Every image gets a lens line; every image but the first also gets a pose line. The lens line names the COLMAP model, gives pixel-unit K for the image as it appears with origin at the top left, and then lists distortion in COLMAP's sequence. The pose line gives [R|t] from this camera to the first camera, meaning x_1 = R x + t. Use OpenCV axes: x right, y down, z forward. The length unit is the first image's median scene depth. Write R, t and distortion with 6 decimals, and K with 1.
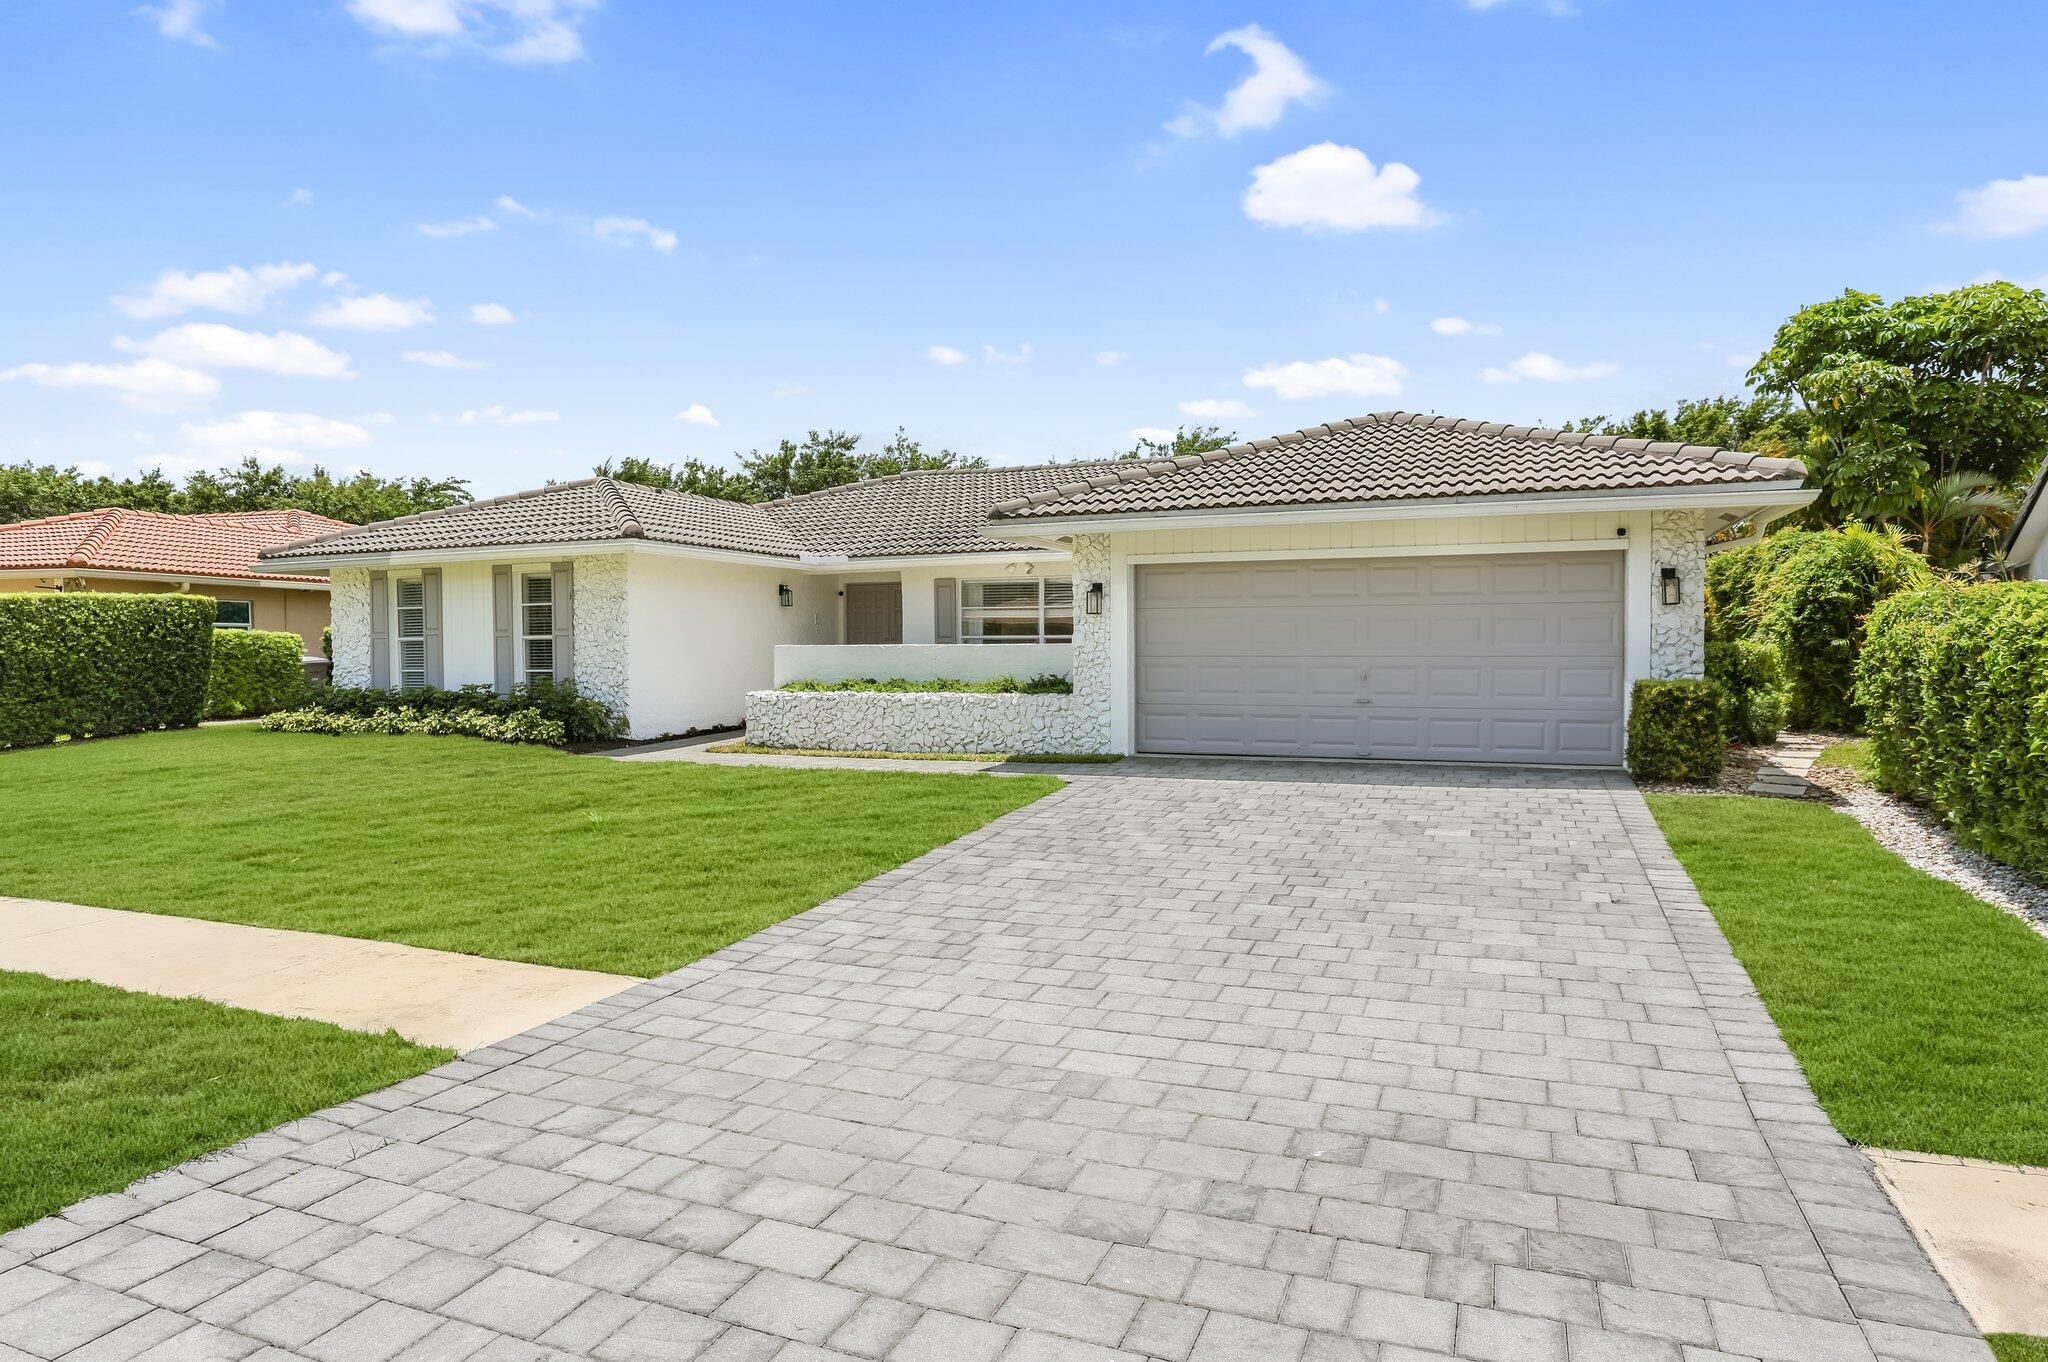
lens RADIAL K [[1227.6, 0, 1020.3], [0, 1227.6, 646.7], [0, 0, 1]] dist [-0.006548, -0.001079]
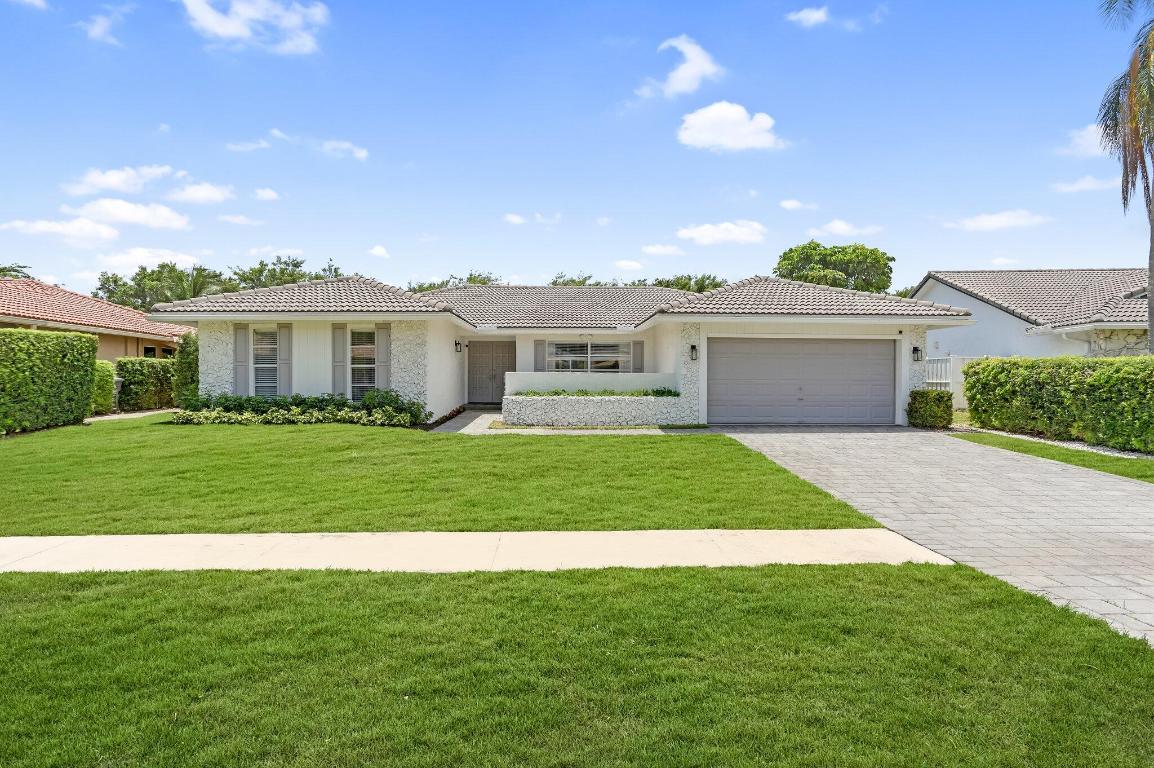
lens RADIAL K [[573.3, 0, 577.0], [0, 573.3, 384.0], [0, 0, 1]] dist [-0.006451, 0.001088]
pose [[0.914463, 0.003681, 0.404652, -0.431627], [-0.009319, 0.999885, 0.011964, 0.005044], [-0.404561, -0.014712, 0.914393, 0.128095]]
